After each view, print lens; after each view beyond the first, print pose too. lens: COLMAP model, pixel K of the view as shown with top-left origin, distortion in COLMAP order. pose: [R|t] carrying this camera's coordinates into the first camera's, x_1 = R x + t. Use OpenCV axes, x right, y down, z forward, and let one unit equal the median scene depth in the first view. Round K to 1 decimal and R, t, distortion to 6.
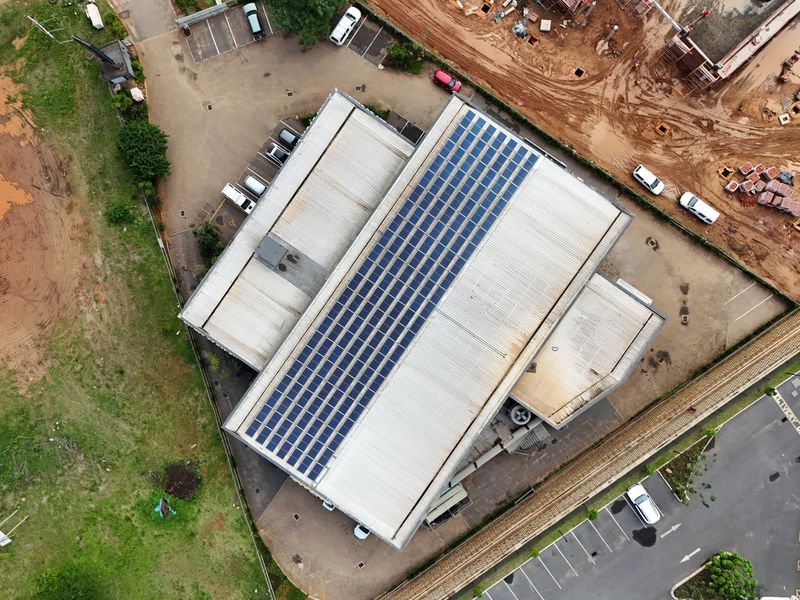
lens RADIAL K [[770.9, 0, 400.0], [0, 770.9, 300.0], [0, 0, 1]] dist [0.112130, -0.185977]
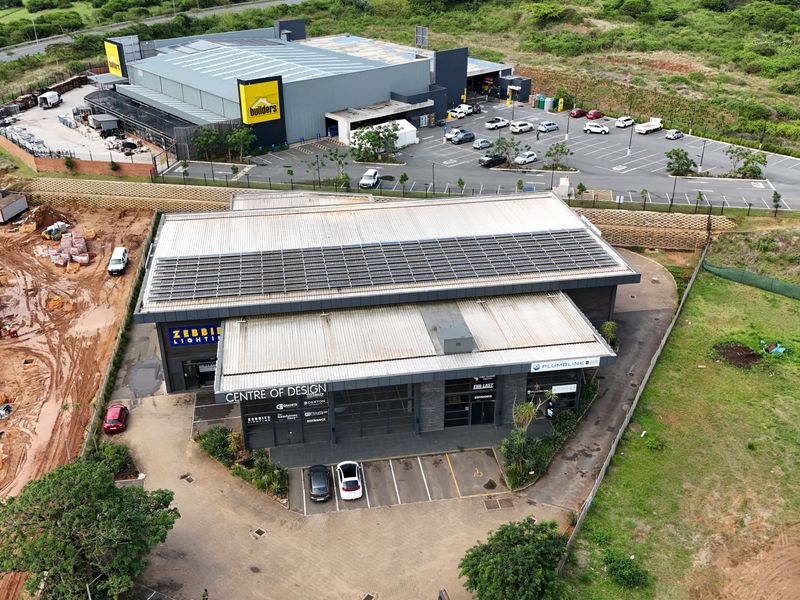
lens RADIAL K [[770.9, 0, 400.0], [0, 770.9, 300.0], [0, 0, 1]] dist [0.112130, -0.185977]
pose [[-0.699325, -0.317434, 0.640453, -0.538023], [0.714608, -0.331406, 0.616040, -0.494779], [0.016698, 0.888485, 0.458602, 0.578057]]
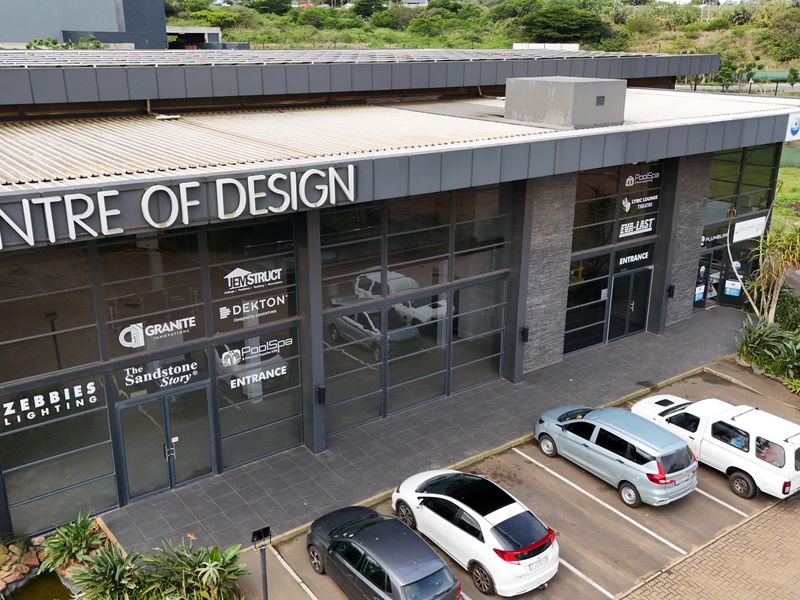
lens RADIAL K [[770.9, 0, 400.0], [0, 770.9, 300.0], [0, 0, 1]] dist [0.112130, -0.185977]
pose [[-0.952720, -0.101171, 0.286511, -0.154258], [0.303832, -0.307132, 0.901863, -0.315912], [-0.003246, 0.946274, 0.323350, 0.916936]]
